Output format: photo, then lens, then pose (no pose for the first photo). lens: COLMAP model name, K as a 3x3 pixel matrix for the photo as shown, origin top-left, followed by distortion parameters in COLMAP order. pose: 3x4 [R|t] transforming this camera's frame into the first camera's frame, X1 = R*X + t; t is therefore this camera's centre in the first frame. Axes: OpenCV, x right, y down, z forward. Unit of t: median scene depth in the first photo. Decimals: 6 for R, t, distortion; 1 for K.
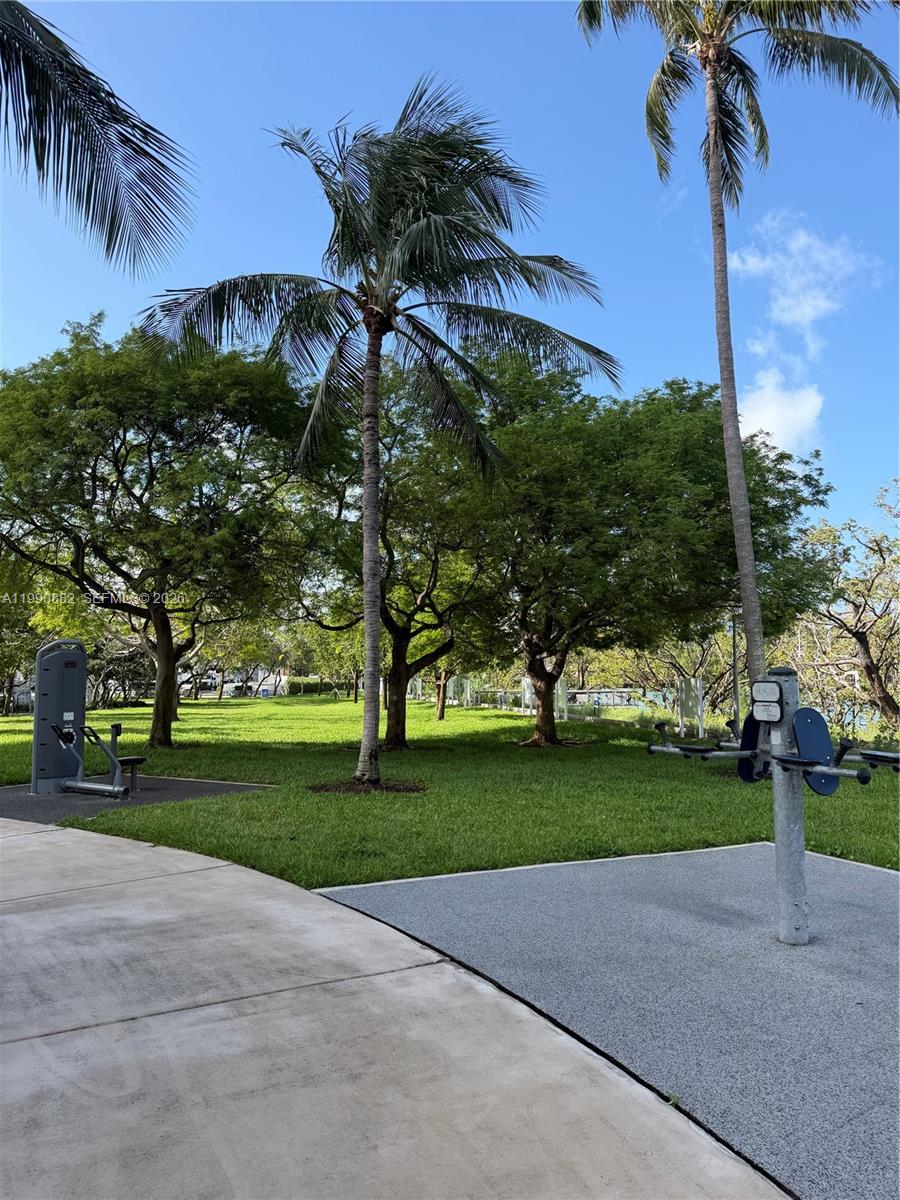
lens RADIAL K [[839.6, 0, 447.7], [0, 839.6, 601.2], [0, 0, 1]] dist [0.047500, 0.000914]
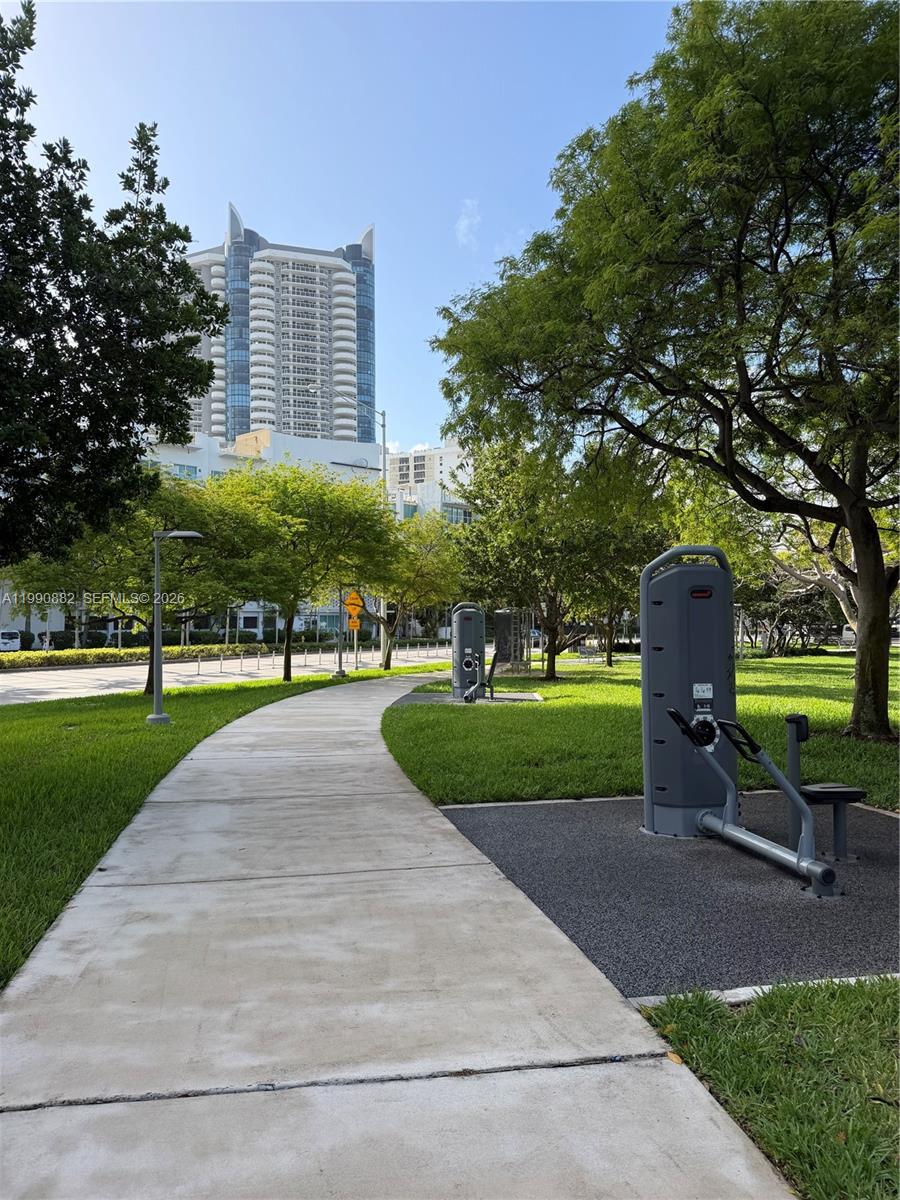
lens RADIAL K [[839.6, 0, 448.8], [0, 839.6, 602.6], [0, 0, 1]] dist [0.047500, 0.000914]
pose [[0.726408, -0.013575, -0.687130, -0.136149], [0.059369, 0.997307, 0.043060, 0.033192], [0.684695, -0.072073, 0.725258, 0.348510]]
